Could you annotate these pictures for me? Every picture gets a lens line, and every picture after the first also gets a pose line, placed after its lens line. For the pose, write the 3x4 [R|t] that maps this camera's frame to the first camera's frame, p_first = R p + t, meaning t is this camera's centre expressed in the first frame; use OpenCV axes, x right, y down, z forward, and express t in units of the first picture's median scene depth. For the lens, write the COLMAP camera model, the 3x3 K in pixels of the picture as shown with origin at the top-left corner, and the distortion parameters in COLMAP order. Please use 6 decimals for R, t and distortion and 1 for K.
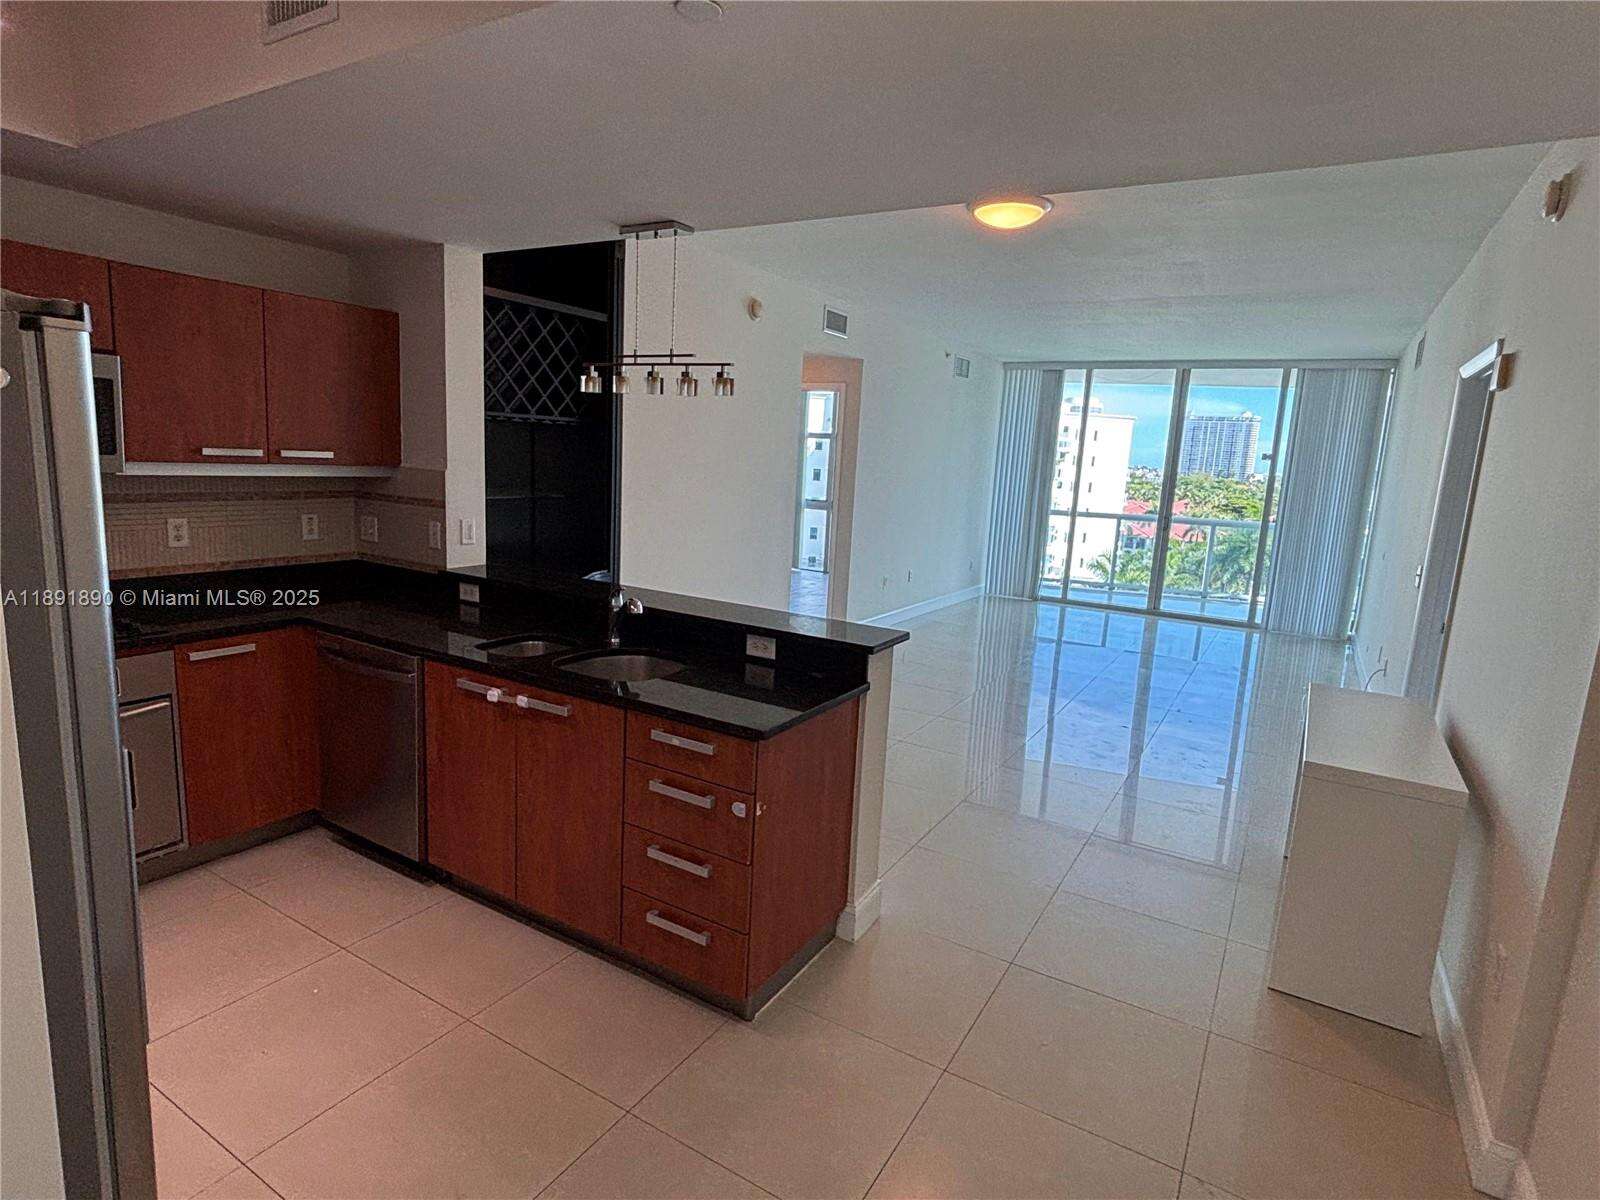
lens RADIAL K [[846.2, 0, 803.7], [0, 846.2, 596.2], [0, 0, 1]] dist [0.001727, -0.005608]
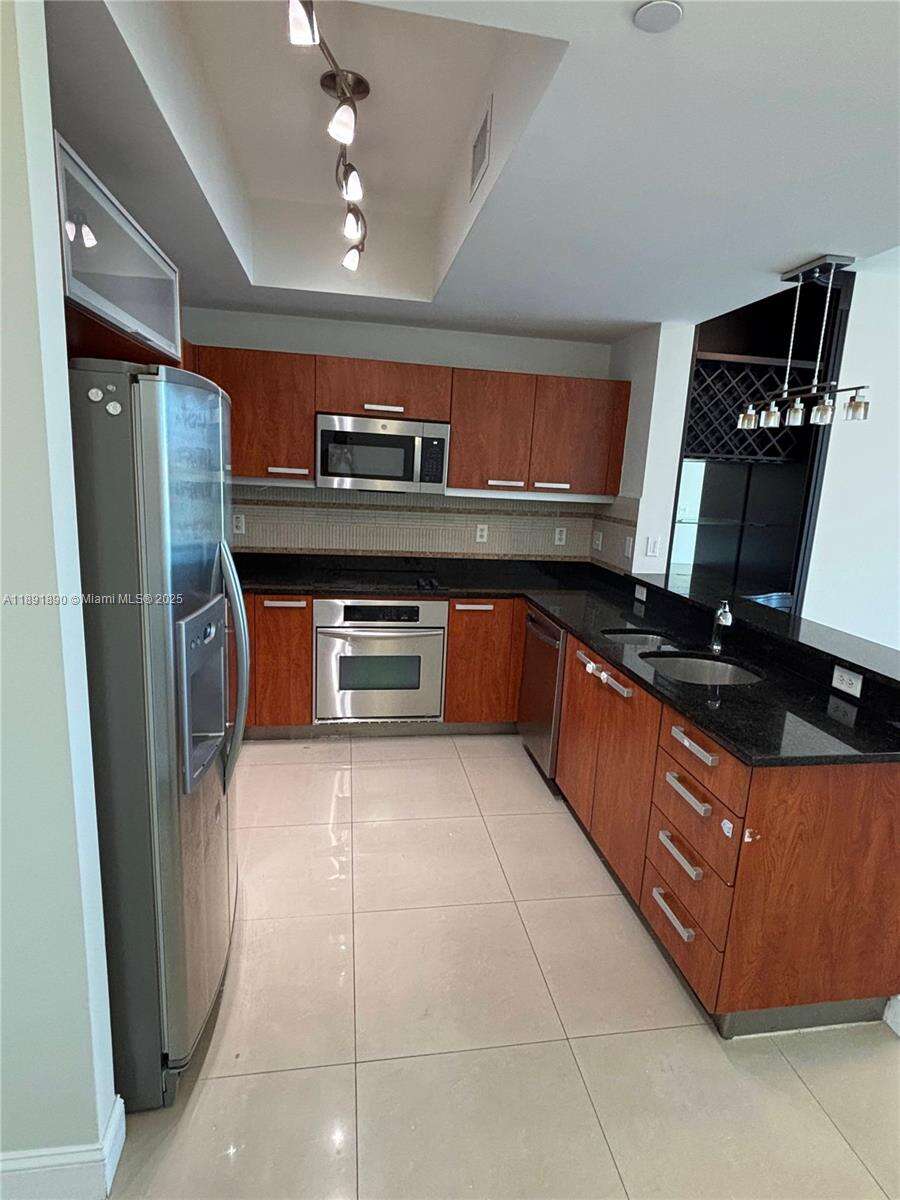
lens RADIAL K [[634.7, 0, 448.8], [0, 634.7, 599.9], [0, 0, 1]] dist [0.001727, -0.005608]
pose [[0.639255, 0.132032, -0.757575, 0.166972], [-0.139962, 0.988672, 0.054206, -0.005698], [0.756150, 0.071381, 0.650493, 0.166549]]
